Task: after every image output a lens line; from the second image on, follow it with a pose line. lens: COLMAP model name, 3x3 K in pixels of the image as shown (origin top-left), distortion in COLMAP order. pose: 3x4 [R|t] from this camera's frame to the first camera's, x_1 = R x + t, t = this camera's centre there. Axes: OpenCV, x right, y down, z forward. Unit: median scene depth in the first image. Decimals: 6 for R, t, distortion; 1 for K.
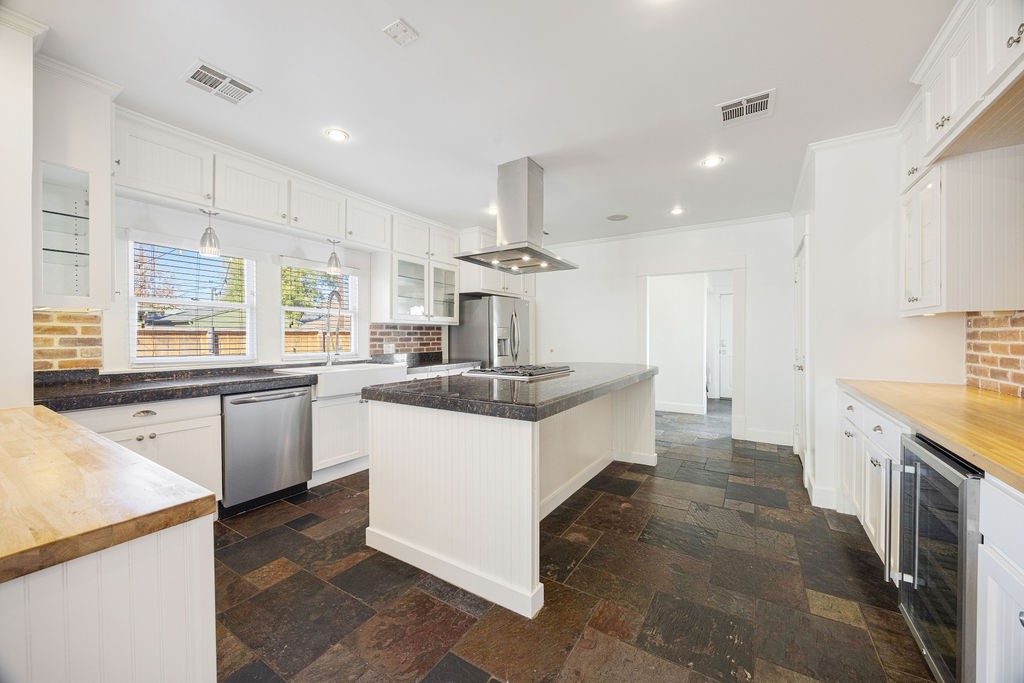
lens RADIAL K [[387.5, 0, 515.6], [0, 387.5, 337.9], [0, 0, 1]] dist [-0.000971, -0.000013]
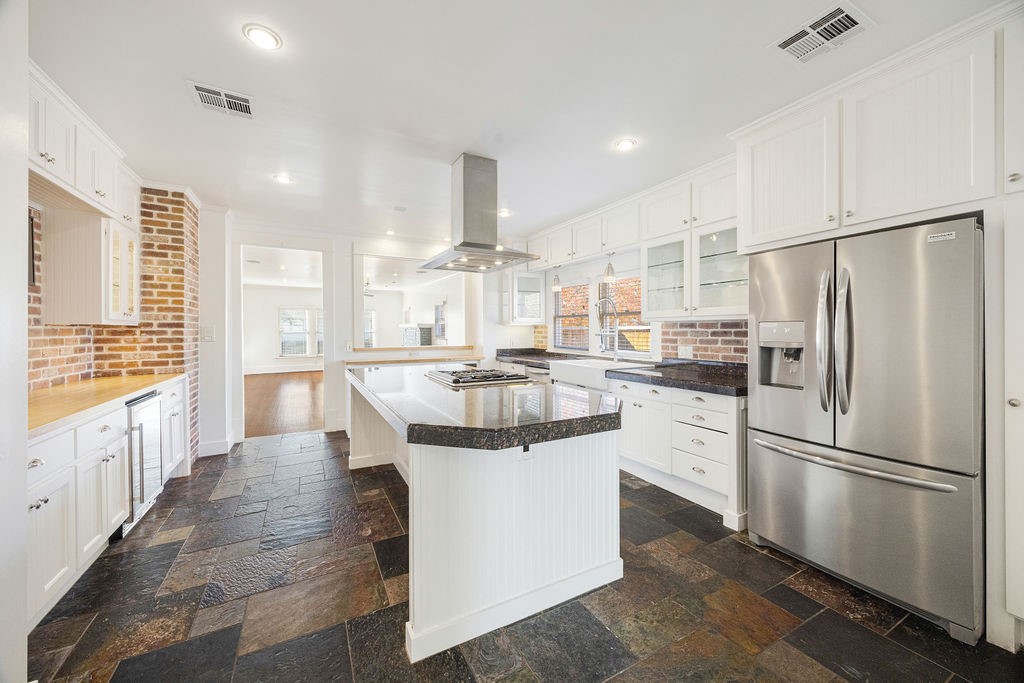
lens RADIAL K [[389.7, 0, 510.4], [0, 389.7, 330.3], [0, 0, 1]] dist [-0.000160, 0.000116]
pose [[-0.506029, 0.002671, -0.862513, 0.568516], [0.000984, 0.999996, 0.002520, -0.020755], [0.862516, 0.000426, -0.506029, 1.112597]]
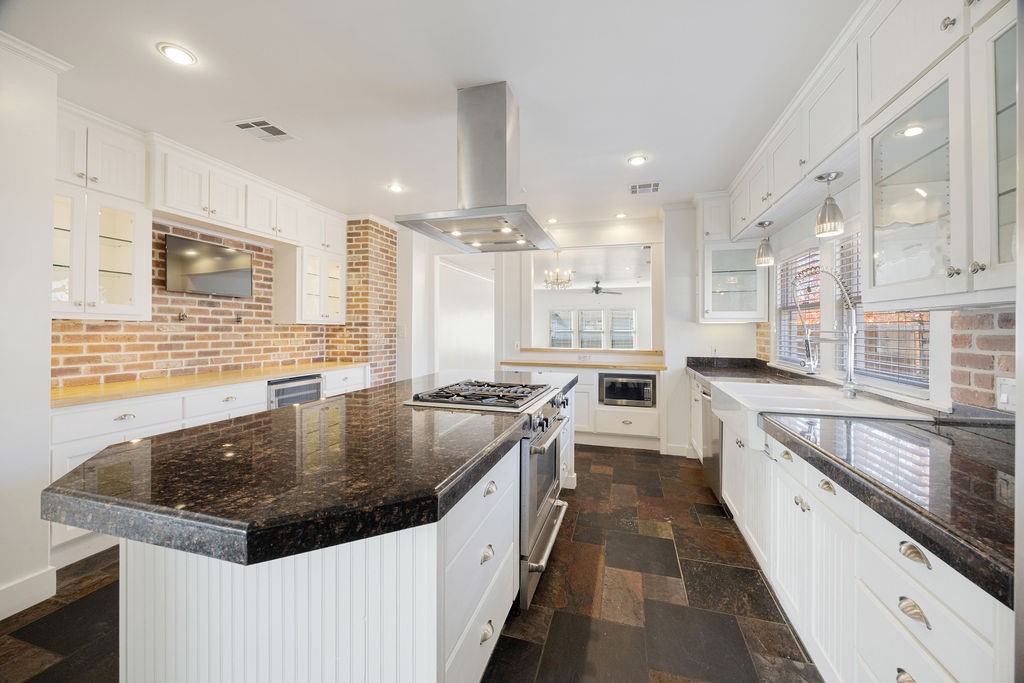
lens RADIAL K [[389.7, 0, 510.4], [0, 389.7, 330.3], [0, 0, 1]] dist [-0.000160, 0.000116]
pose [[-0.966334, -0.002904, -0.257275, 0.113476], [-0.004234, 0.999980, 0.004617, -0.020655], [0.257256, 0.005551, -0.966327, 1.199263]]
